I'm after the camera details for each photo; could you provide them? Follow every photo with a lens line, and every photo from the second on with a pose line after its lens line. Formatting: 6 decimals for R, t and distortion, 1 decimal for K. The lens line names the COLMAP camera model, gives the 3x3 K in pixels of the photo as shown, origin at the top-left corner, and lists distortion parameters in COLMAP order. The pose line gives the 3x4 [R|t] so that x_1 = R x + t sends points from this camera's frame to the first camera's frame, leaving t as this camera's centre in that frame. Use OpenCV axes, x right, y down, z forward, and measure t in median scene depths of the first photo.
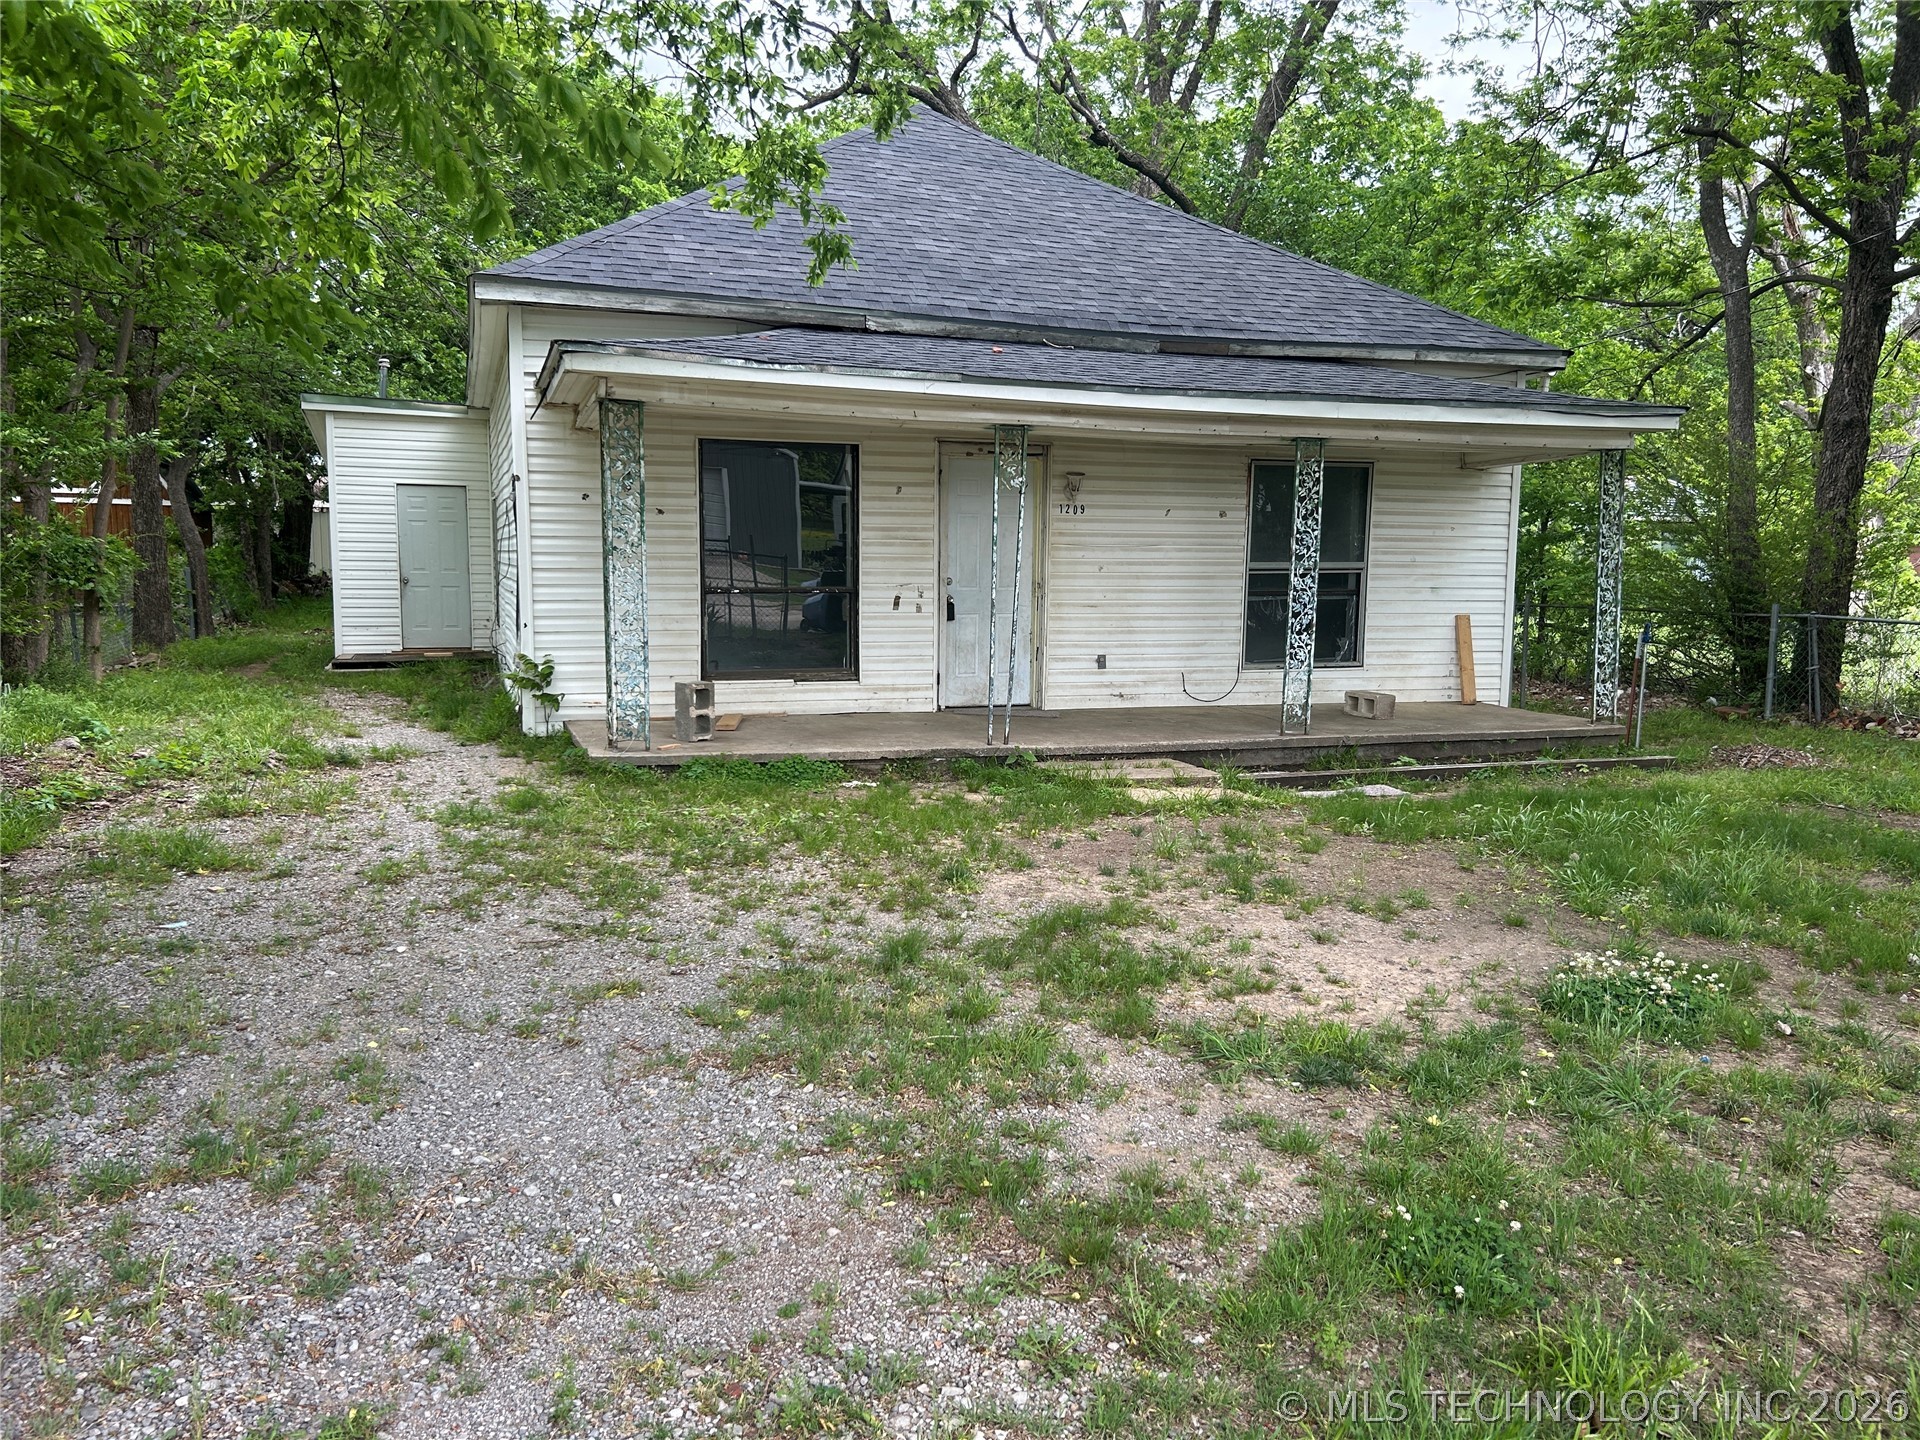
lens RADIAL K [[1459.6, 0, 960.2], [0, 1459.6, 767.5], [0, 0, 1]] dist [0.042873, -0.002408]
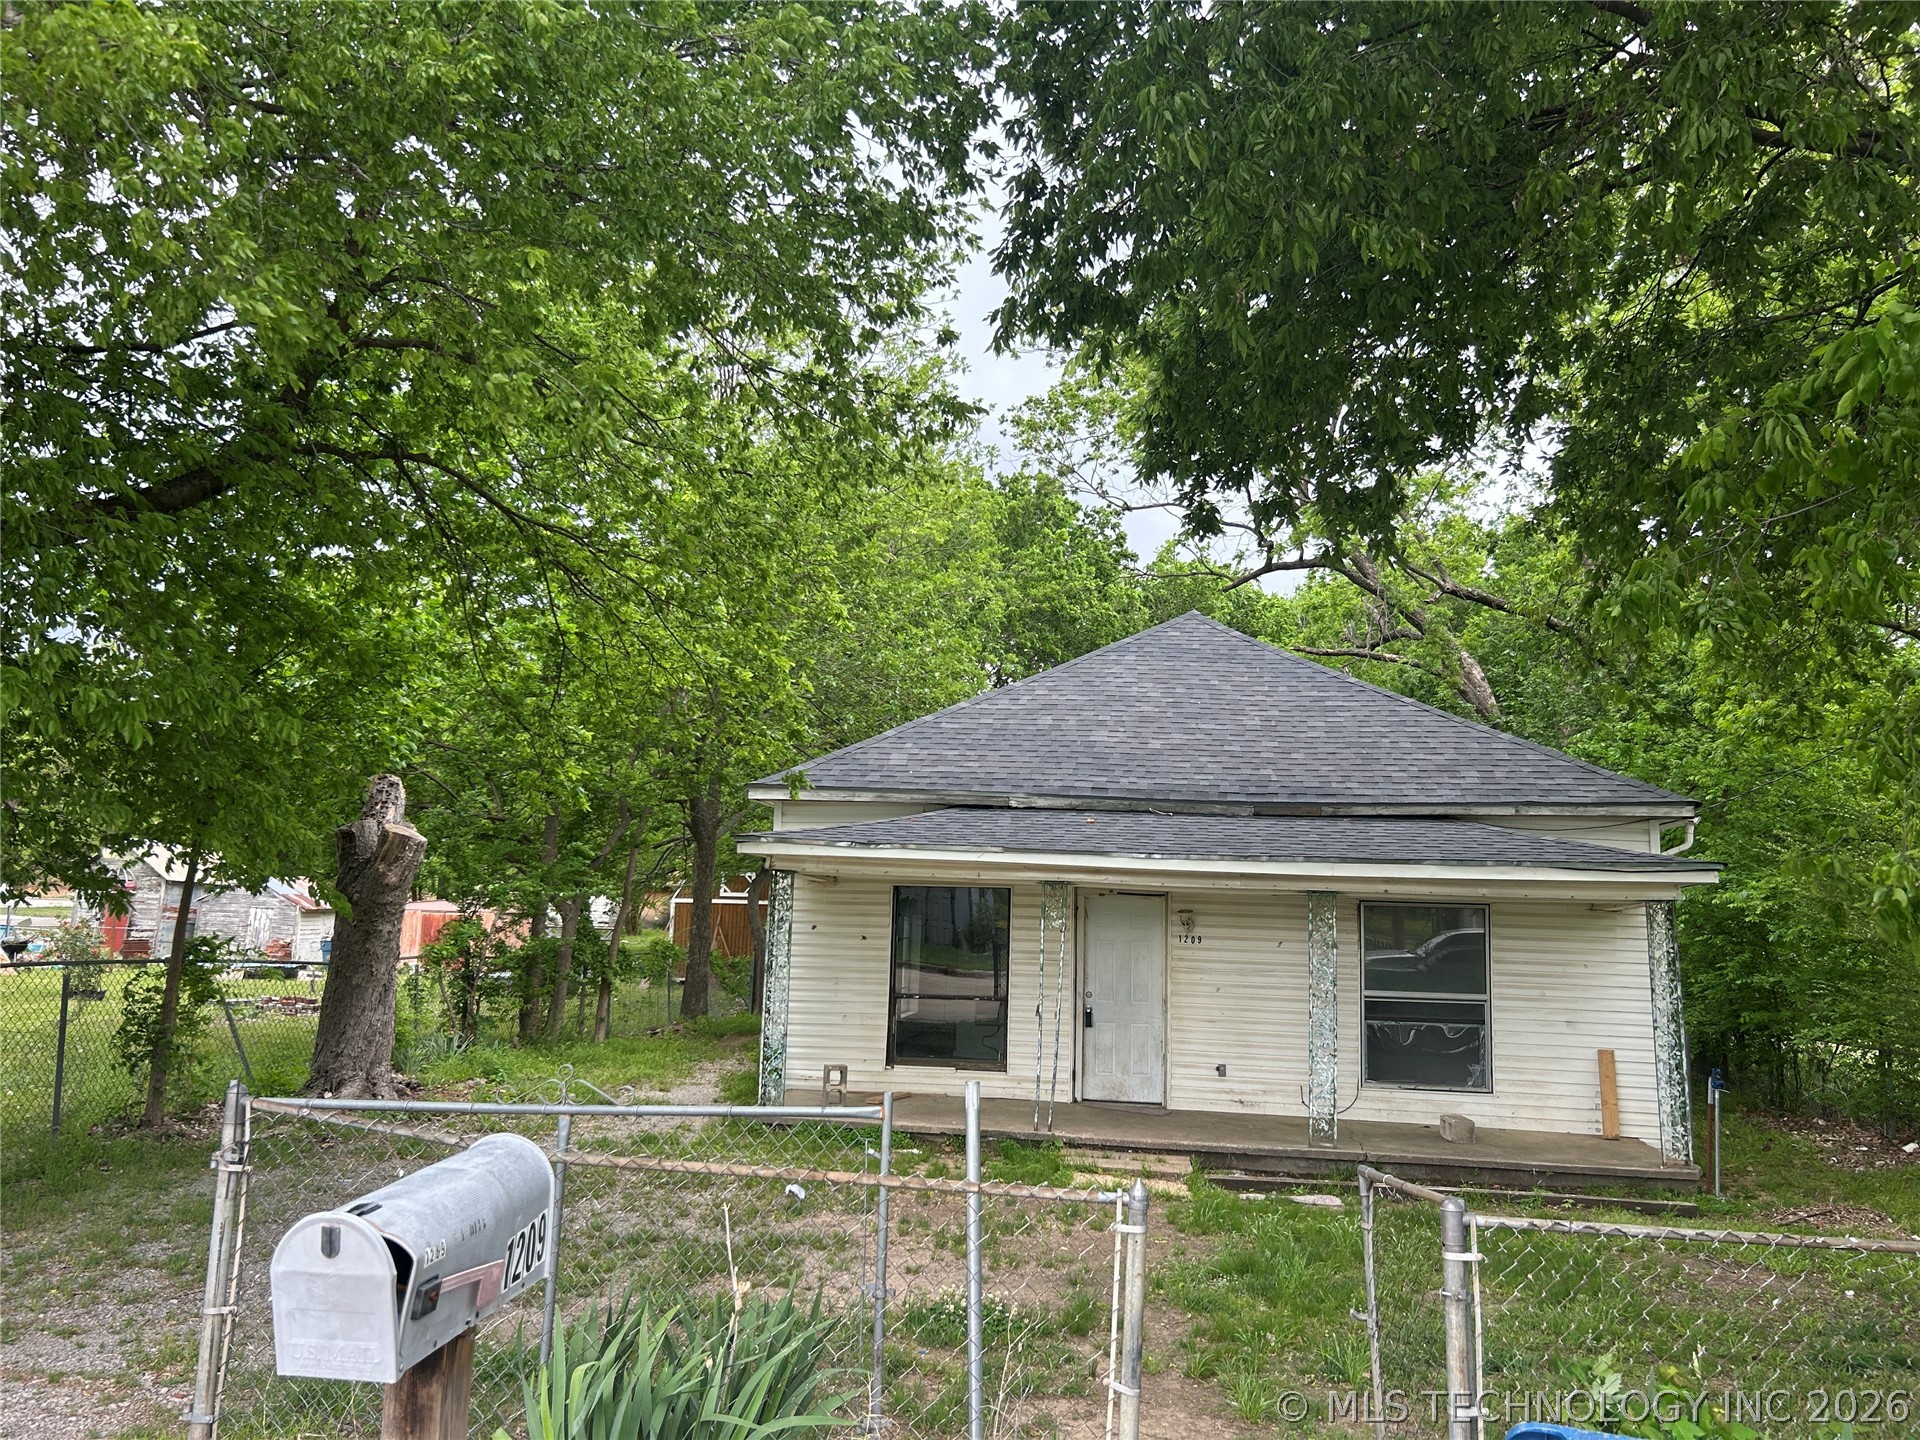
lens RADIAL K [[1459.6, 0, 960.2], [0, 1459.6, 767.5], [0, 0, 1]] dist [0.042873, -0.002408]
pose [[0.884635, -0.031850, -0.465195, 0.477195], [-0.087750, 0.968467, -0.233176, -0.015977], [0.457952, 0.247097, 0.853946, -0.159053]]
